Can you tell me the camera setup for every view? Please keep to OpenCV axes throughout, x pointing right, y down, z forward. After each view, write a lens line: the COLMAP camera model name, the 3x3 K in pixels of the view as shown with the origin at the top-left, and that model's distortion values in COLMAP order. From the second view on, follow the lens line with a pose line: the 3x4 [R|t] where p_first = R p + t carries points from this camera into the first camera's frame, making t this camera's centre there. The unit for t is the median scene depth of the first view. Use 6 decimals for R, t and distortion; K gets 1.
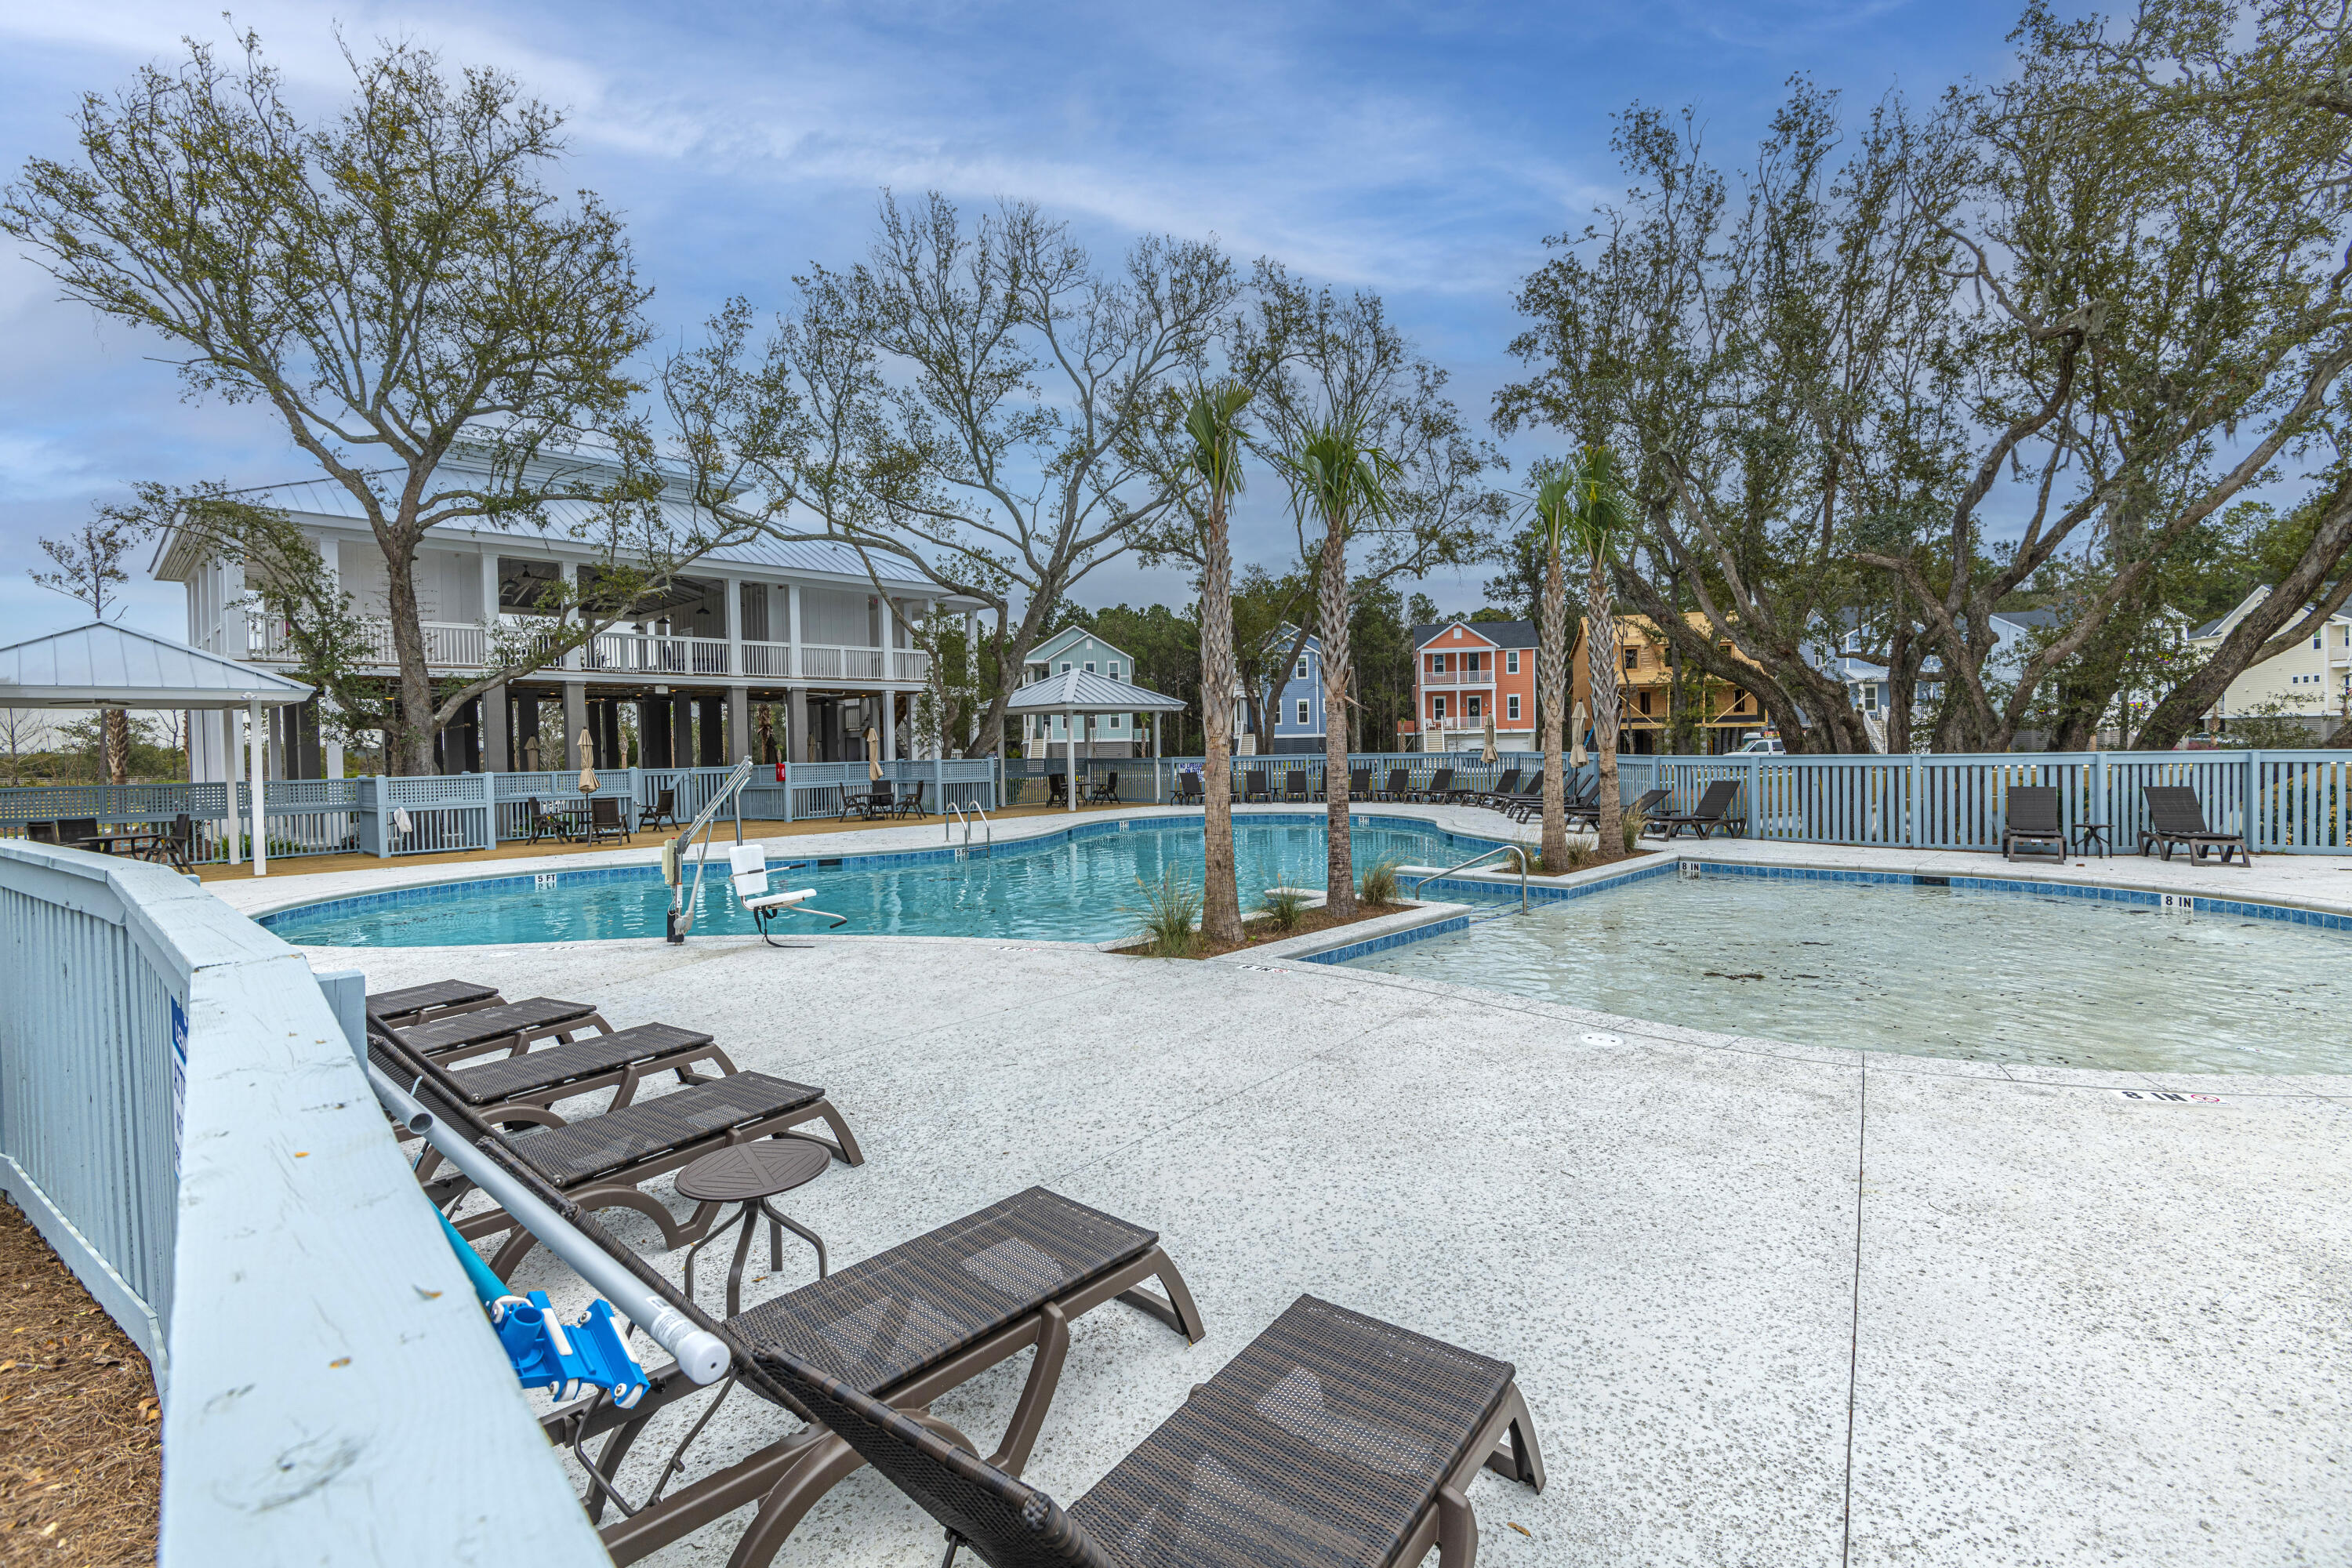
lens RADIAL K [[1080.9, 0, 1191.3], [0, 1080.9, 779.6], [0, 0, 1]] dist [0.038584, -0.034879]
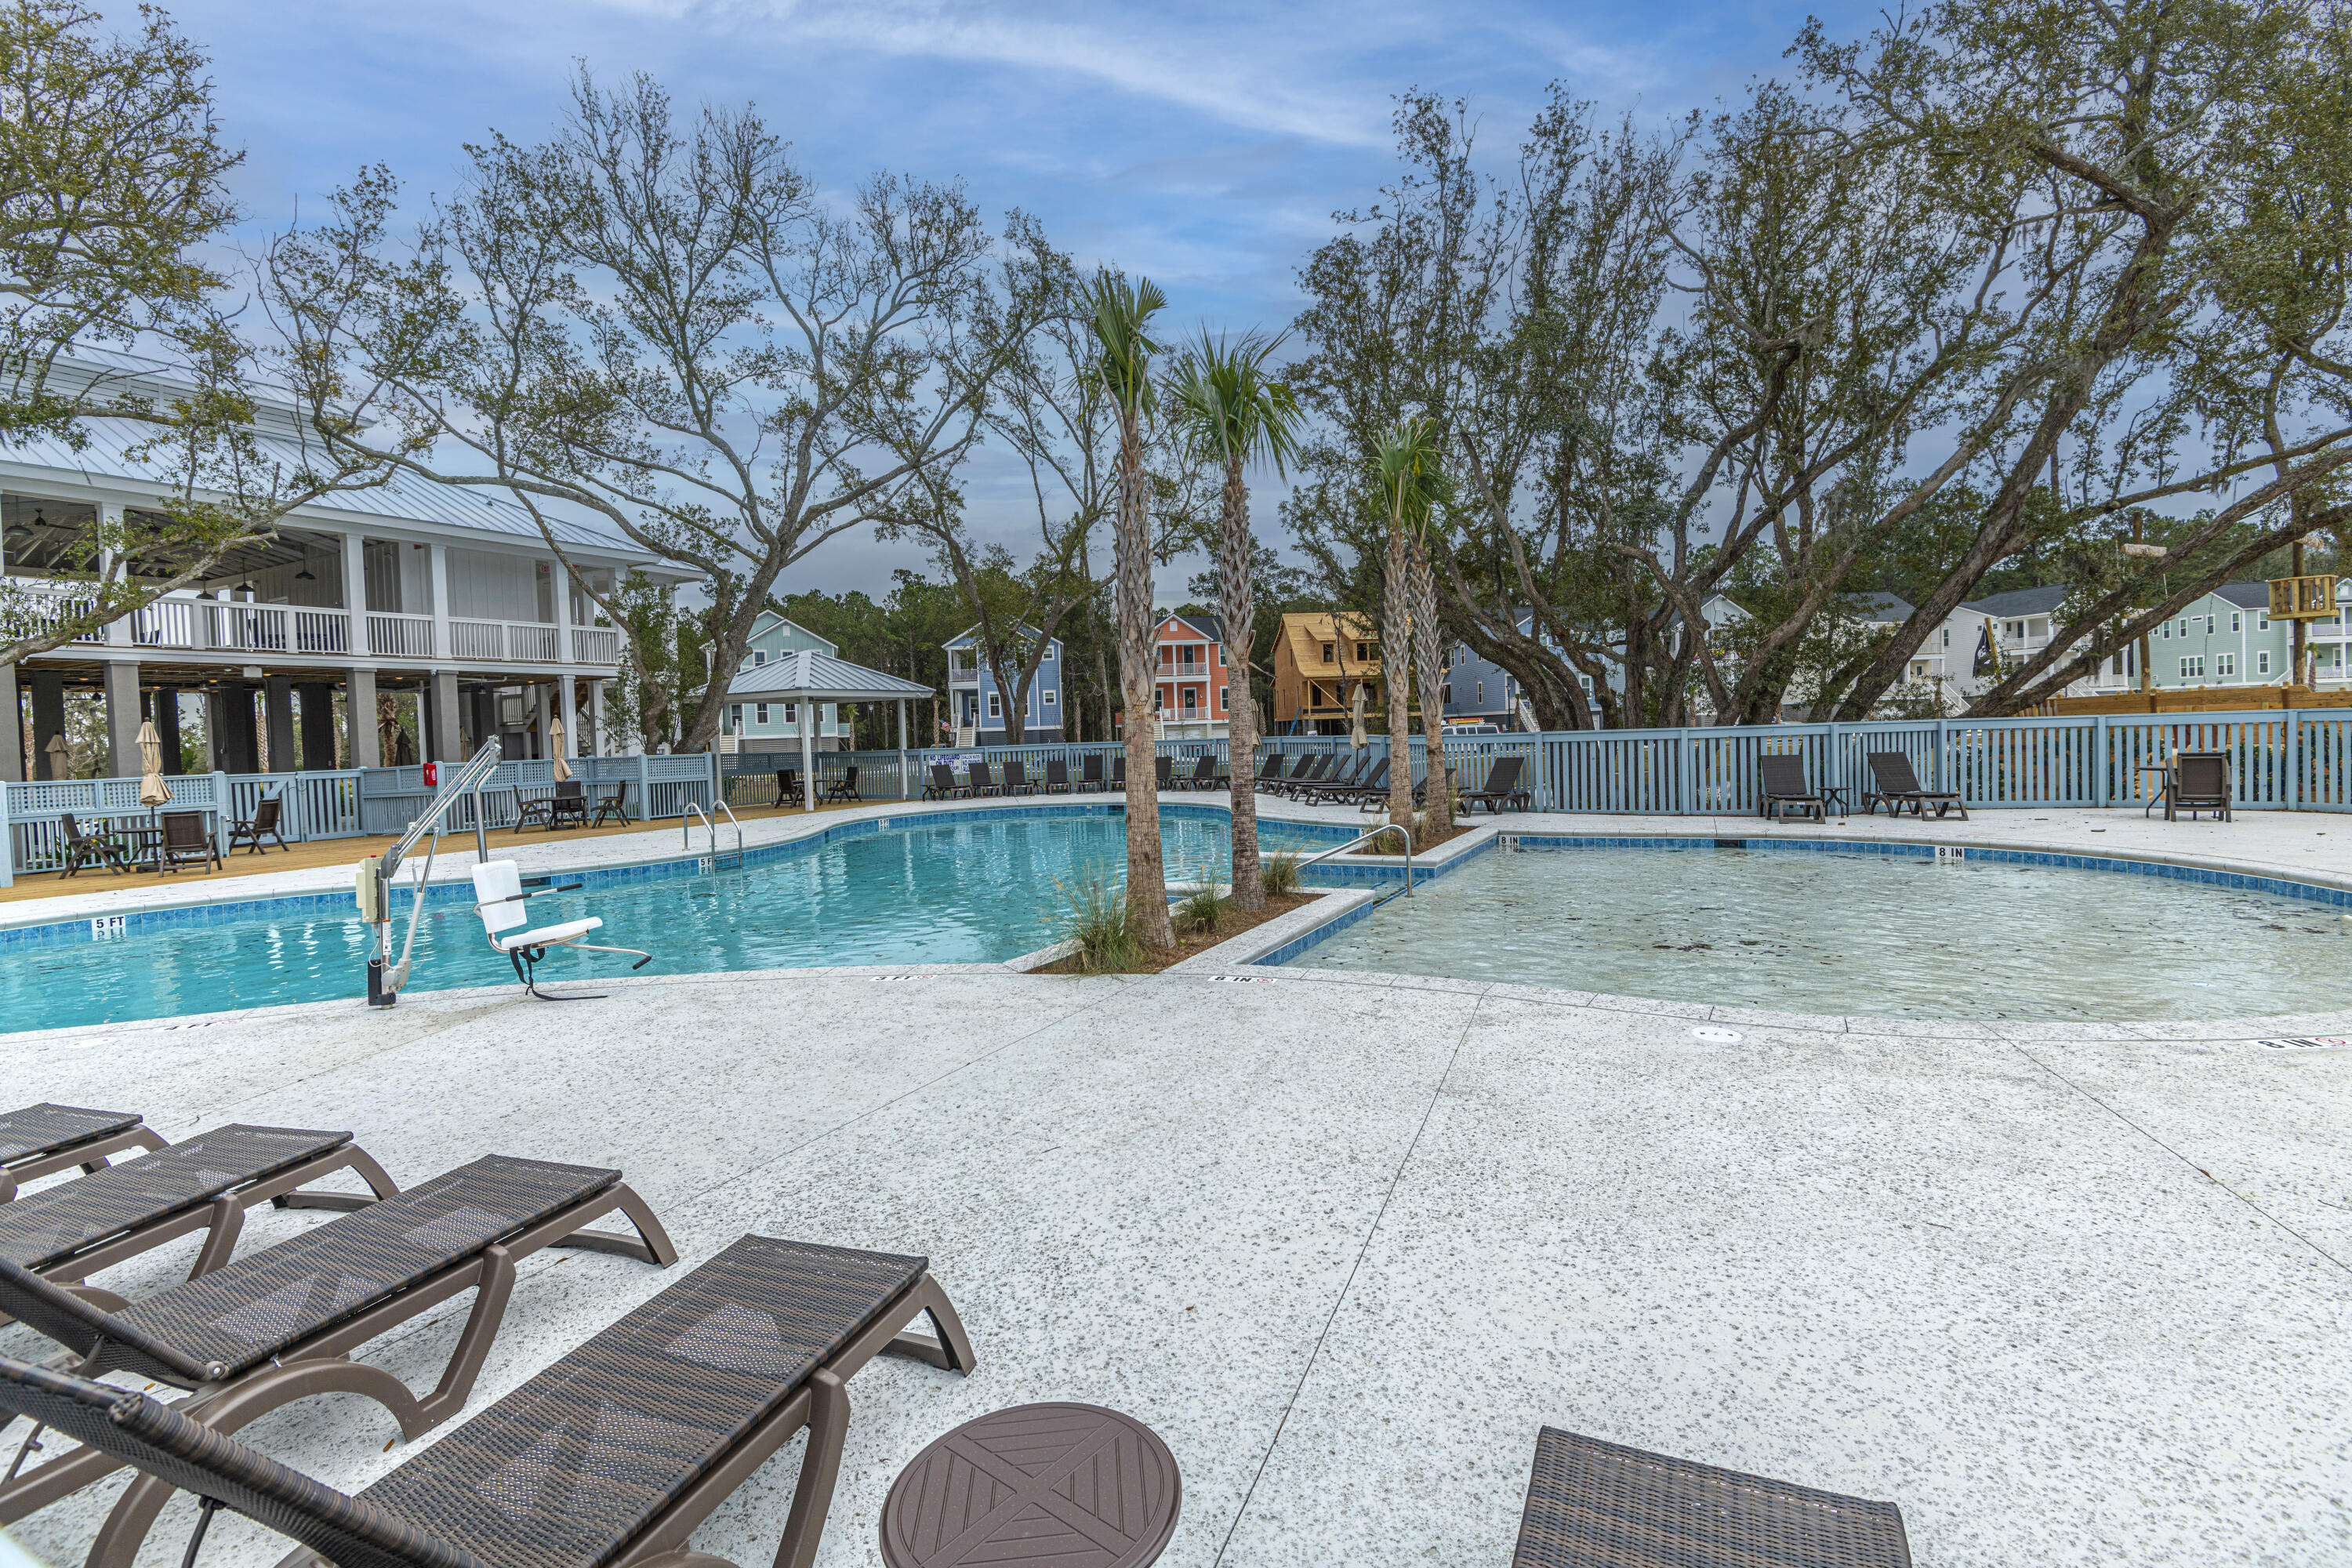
lens RADIAL K [[1069.4, 0, 1182.7], [0, 1069.4, 773.6], [0, 0, 1]] dist [0.035015, -0.034438]
pose [[0.959201, -0.023798, 0.281721, -0.080492], [0.024469, 0.999700, 0.001137, 0.006332], [-0.281664, 0.005803, 0.959496, 0.090430]]
